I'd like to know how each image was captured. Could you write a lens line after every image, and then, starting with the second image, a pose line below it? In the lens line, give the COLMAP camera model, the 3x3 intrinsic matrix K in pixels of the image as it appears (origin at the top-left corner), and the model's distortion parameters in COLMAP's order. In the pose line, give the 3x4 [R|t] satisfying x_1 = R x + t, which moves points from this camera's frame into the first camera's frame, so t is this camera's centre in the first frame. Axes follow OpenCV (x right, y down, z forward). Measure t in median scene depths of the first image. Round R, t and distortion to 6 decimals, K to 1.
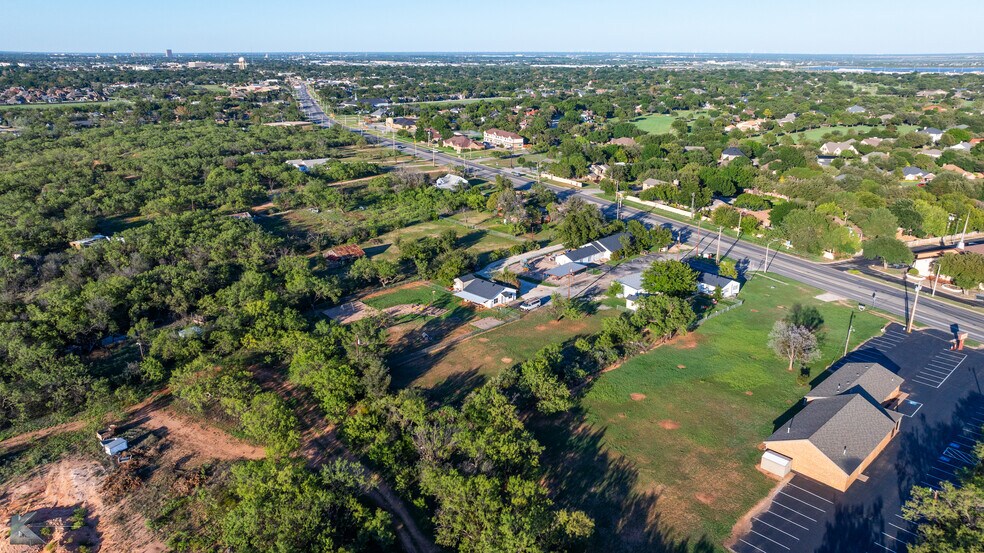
lens RADIAL K [[690.6, 0, 492.0], [0, 690.6, 276.5], [0, 0, 1]] dist [-0.042176, 0.050166]
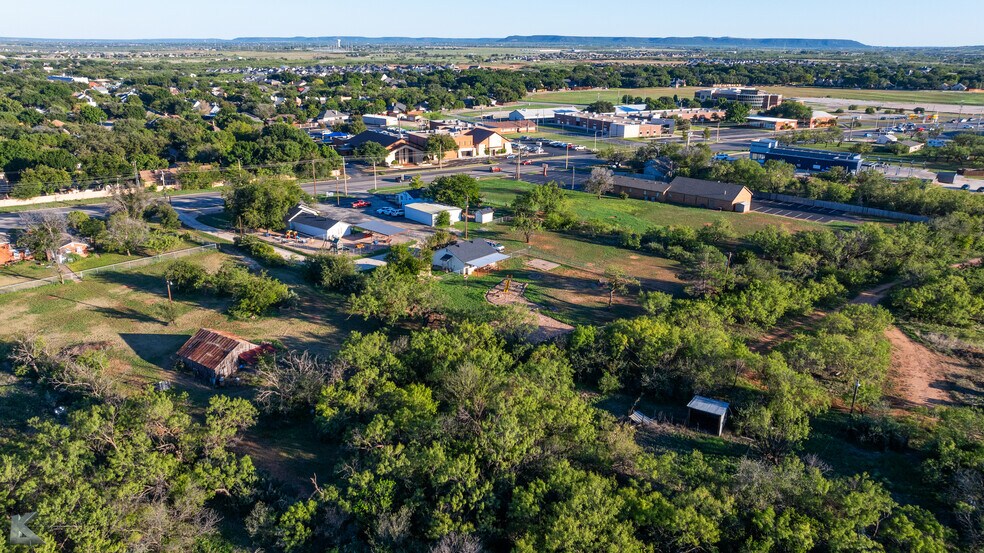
lens RADIAL K [[705.3, 0, 490.8], [0, 705.3, 288.7], [0, 0, 1]] dist [-0.057297, 0.078729]
pose [[-0.061274, -0.334120, 0.940537, -0.756770], [0.303370, 0.891493, 0.336461, -0.199468], [-0.950901, 0.305947, 0.046736, 0.913715]]
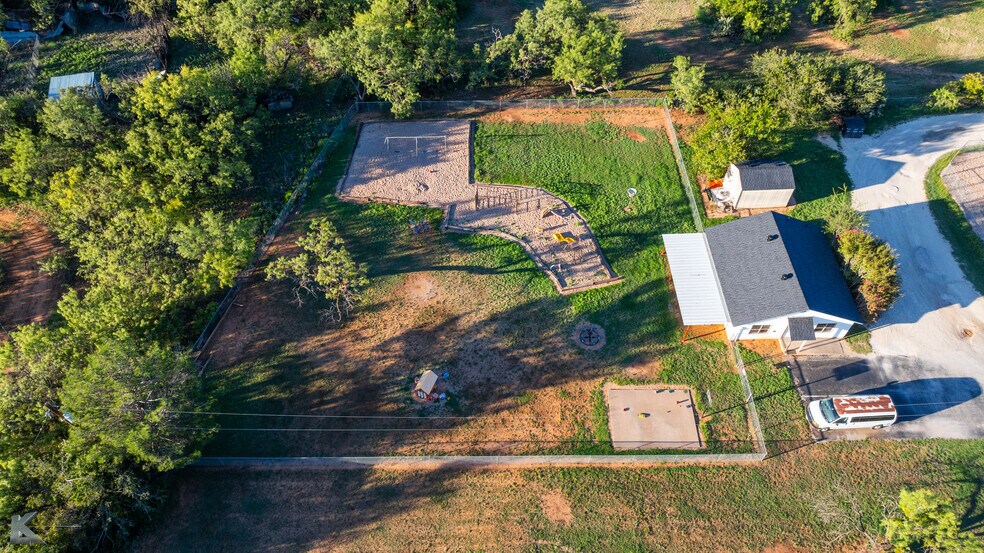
lens RADIAL K [[690.6, 0, 492.0], [0, 690.6, 276.5], [0, 0, 1]] dist [-0.042176, 0.050166]
pose [[0.732996, 0.534768, -0.420405, 0.032136], [-0.216657, 0.769382, 0.600925, -0.135753], [0.644807, -0.349392, 0.679815, 0.676745]]
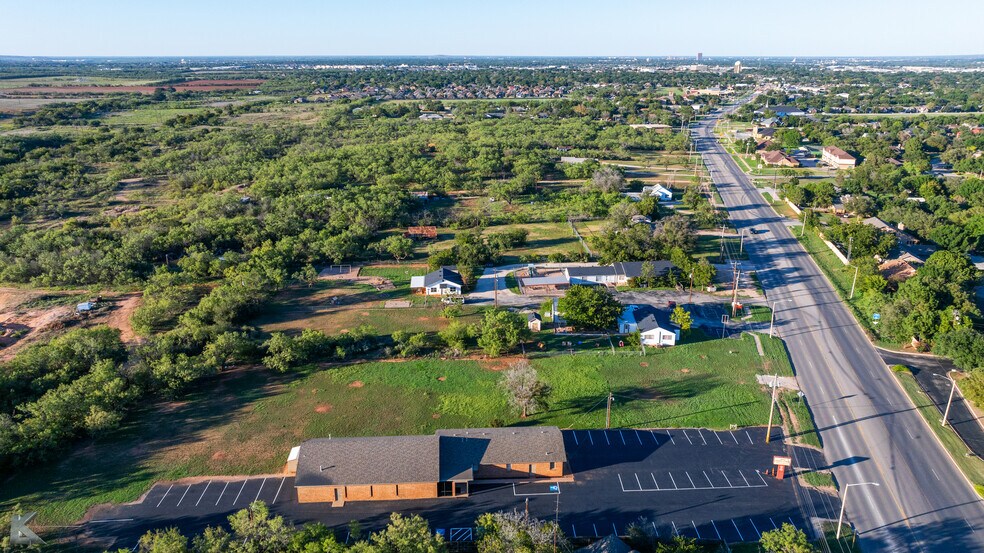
lens RADIAL K [[690.6, 0, 492.0], [0, 690.6, 276.5], [0, 0, 1]] dist [-0.042176, 0.050166]
pose [[0.759829, 0.194754, -0.620267, 0.696144], [-0.197859, 0.978091, 0.064728, -0.068831], [0.619283, 0.073543, 0.781716, 0.200081]]
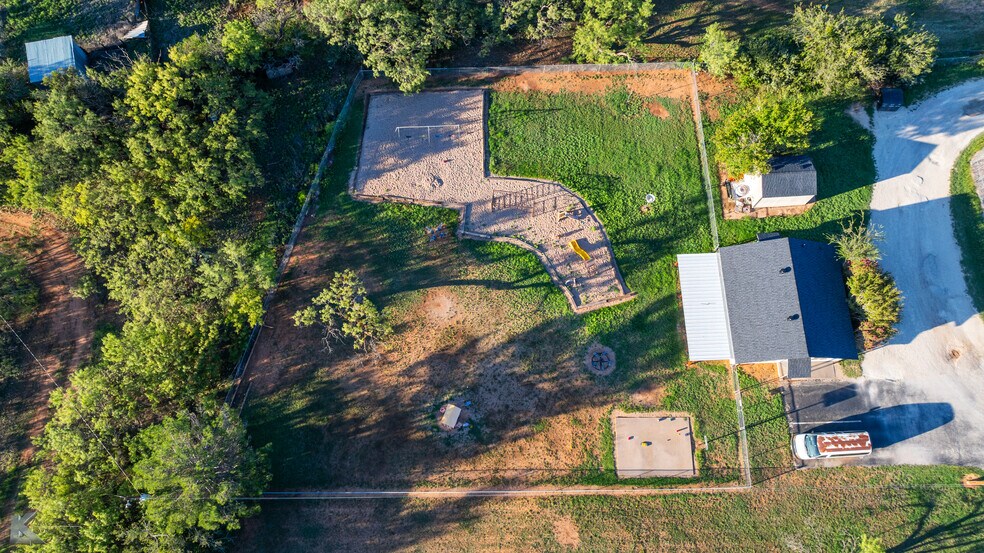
lens RADIAL K [[690.6, 0, 492.0], [0, 690.6, 276.5], [0, 0, 1]] dist [-0.042176, 0.050166]
pose [[0.734660, 0.644548, -0.211735, -0.043730], [-0.211887, 0.514468, 0.830919, -0.221452], [0.644498, -0.565580, 0.514531, 0.723283]]
